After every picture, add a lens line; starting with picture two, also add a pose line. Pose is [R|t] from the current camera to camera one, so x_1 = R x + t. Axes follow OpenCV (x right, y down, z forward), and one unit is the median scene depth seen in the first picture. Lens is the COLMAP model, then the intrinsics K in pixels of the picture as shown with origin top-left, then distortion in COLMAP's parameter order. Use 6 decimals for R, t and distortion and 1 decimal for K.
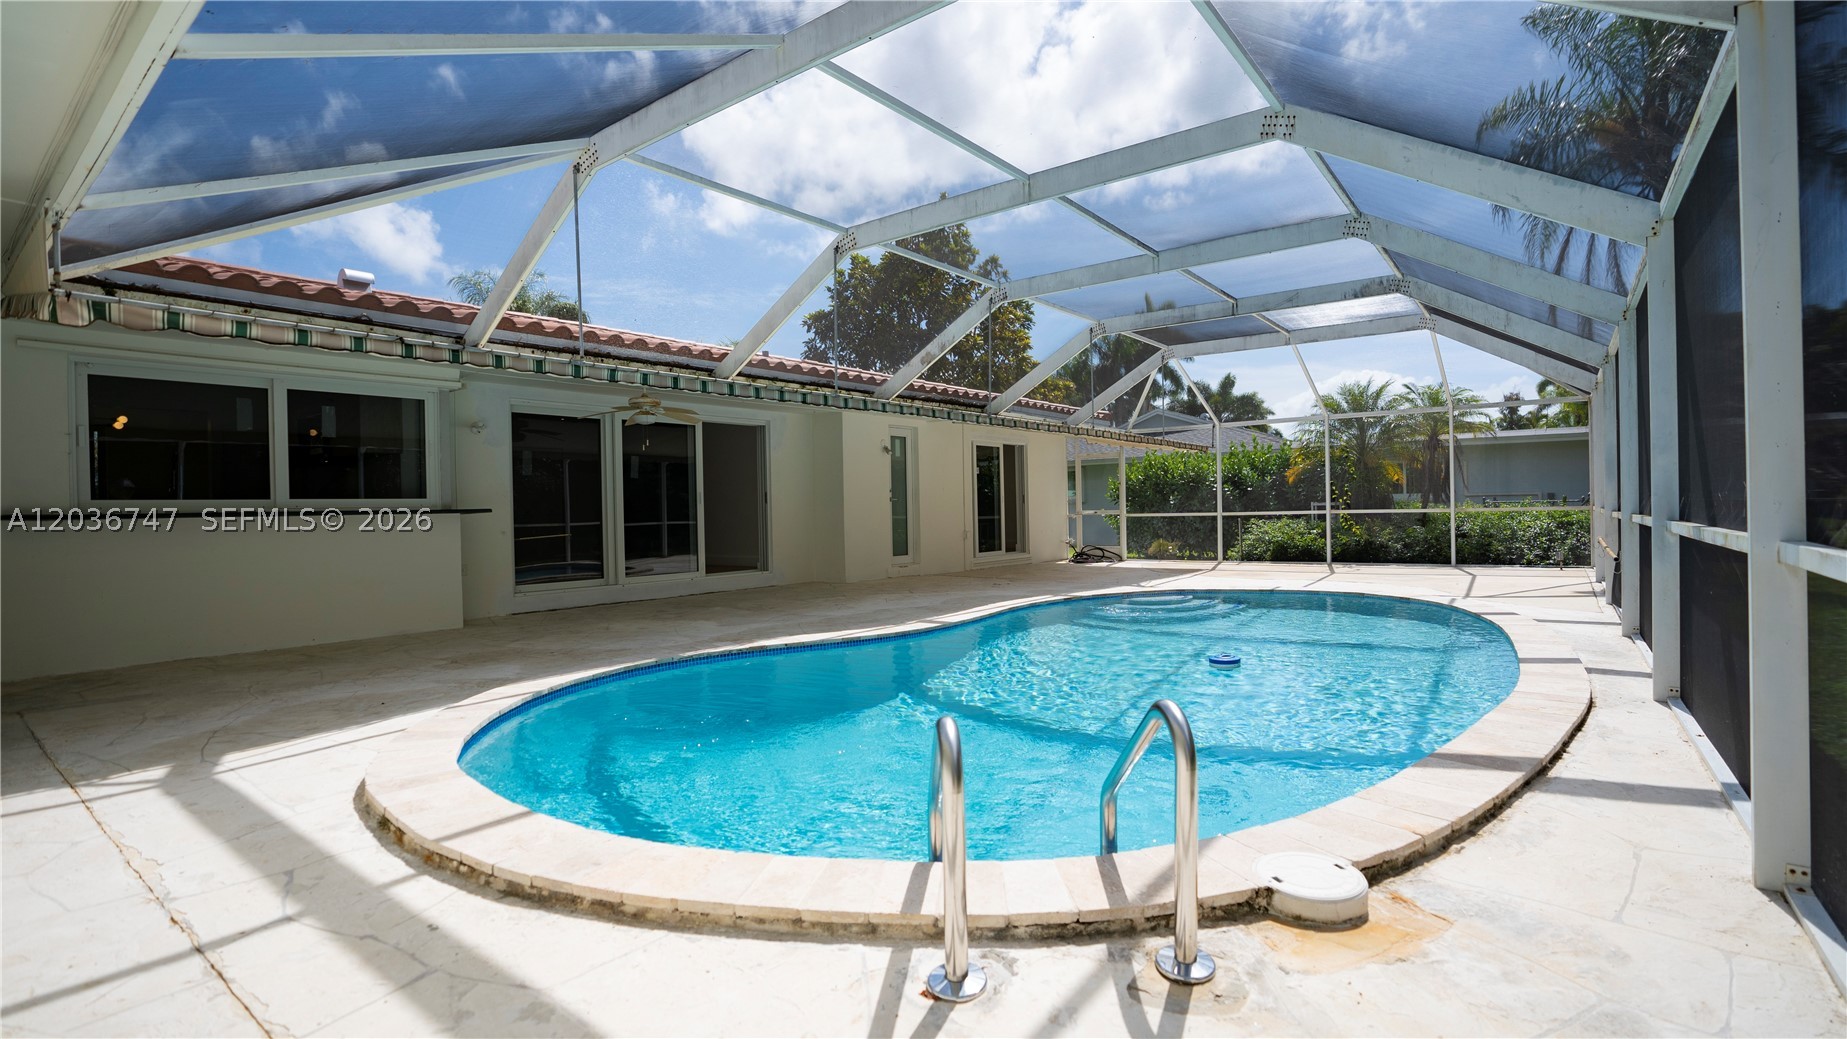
lens RADIAL K [[855.8, 0, 941.4], [0, 855.8, 517.6], [0, 0, 1]] dist [-0.060125, 0.020242]
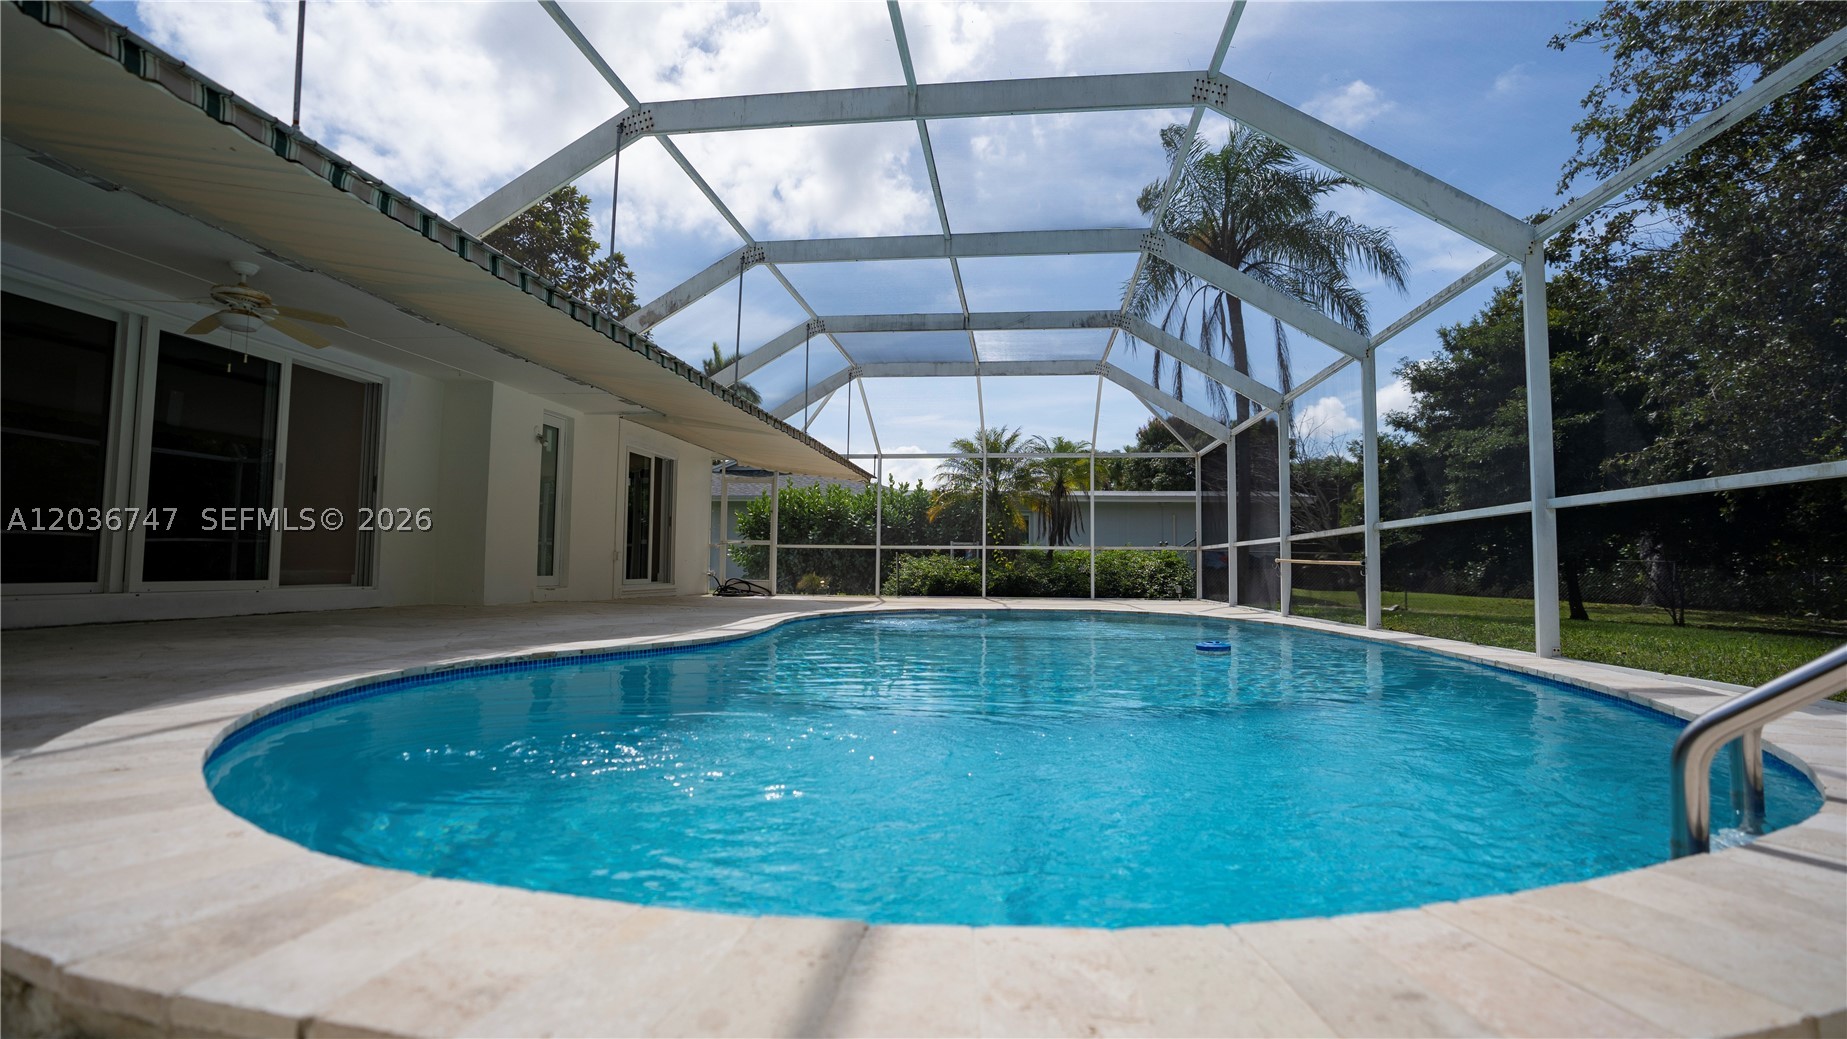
lens RADIAL K [[855.8, 0, 929.8], [0, 855.8, 533.4], [0, 0, 1]] dist [-0.060125, 0.020242]
pose [[0.860998, 0.051062, 0.506038, -0.191838], [-0.023826, 0.997905, -0.060155, 0.060915], [-0.508050, 0.039736, 0.860411, 0.198625]]
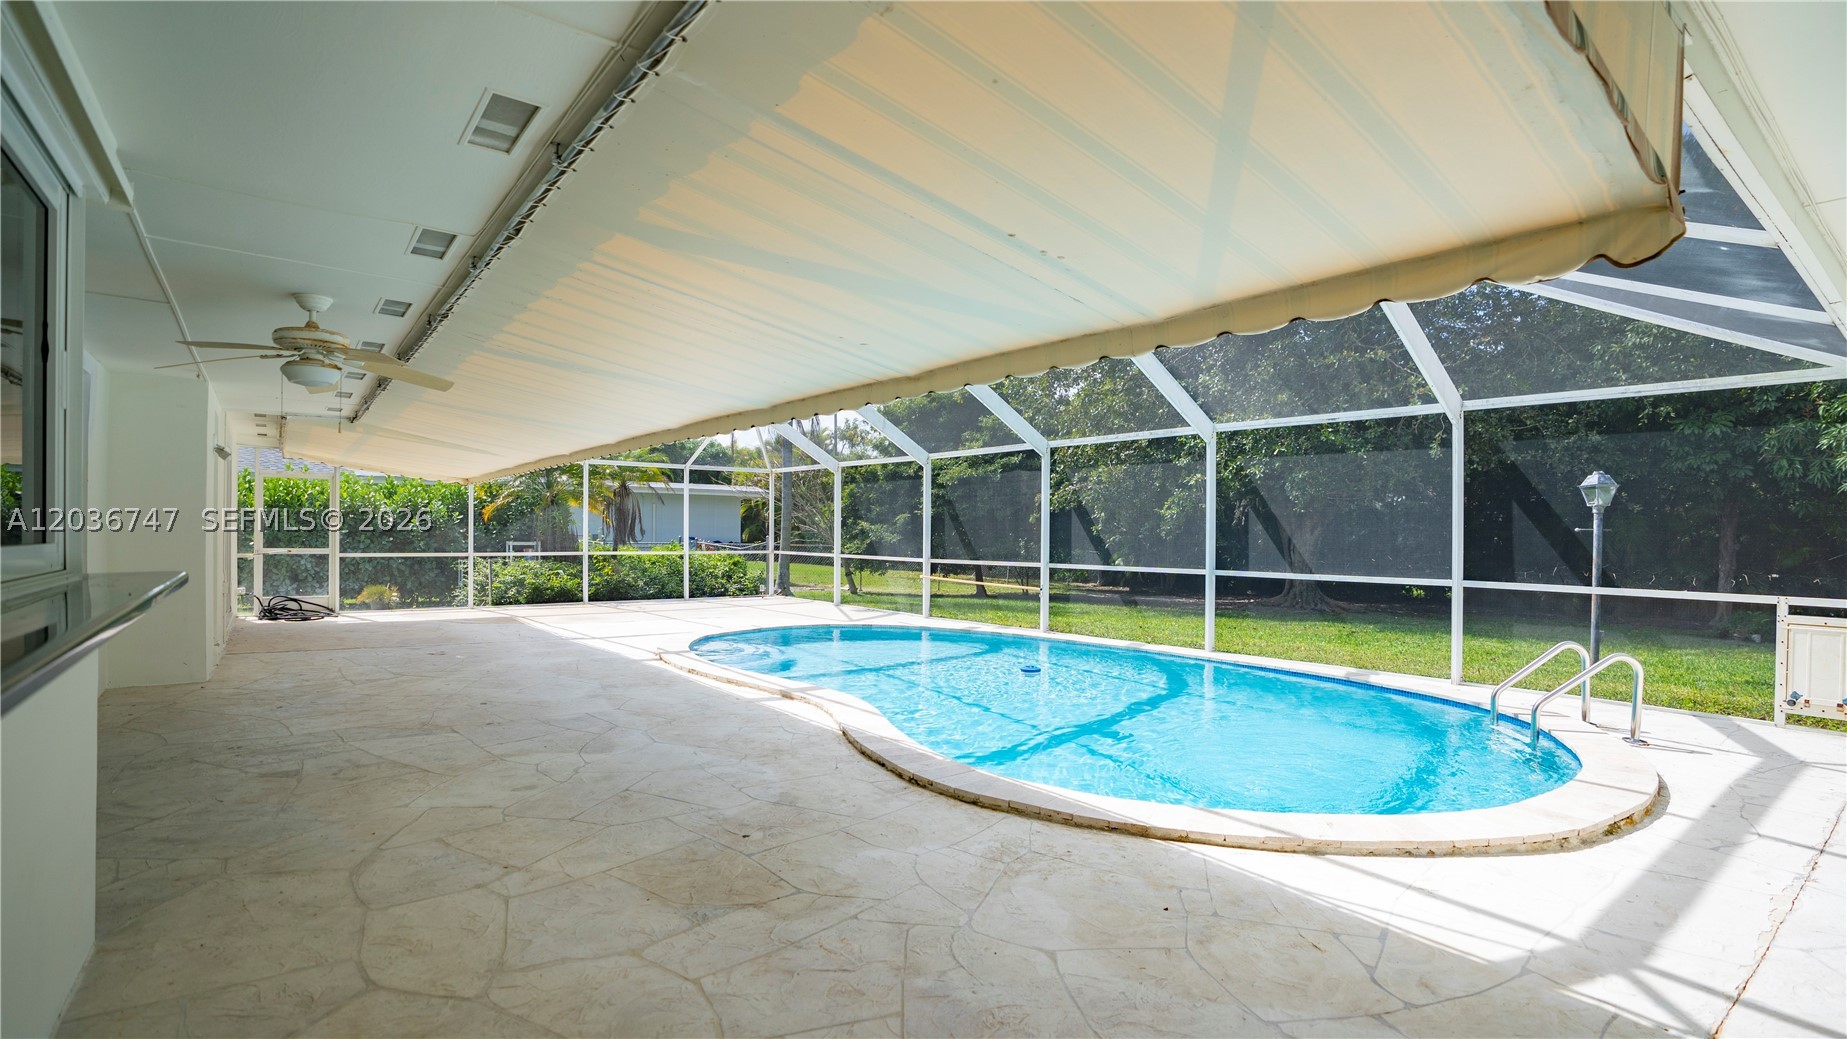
lens RADIAL K [[855.8, 0, 920.7], [0, 855.8, 528.4], [0, 0, 1]] dist [-0.060125, 0.020242]
pose [[0.262508, 0.028570, 0.964507, -0.648104], [-0.006101, 0.999591, -0.027949, -0.015770], [-0.964911, 0.001452, 0.262574, 0.501525]]
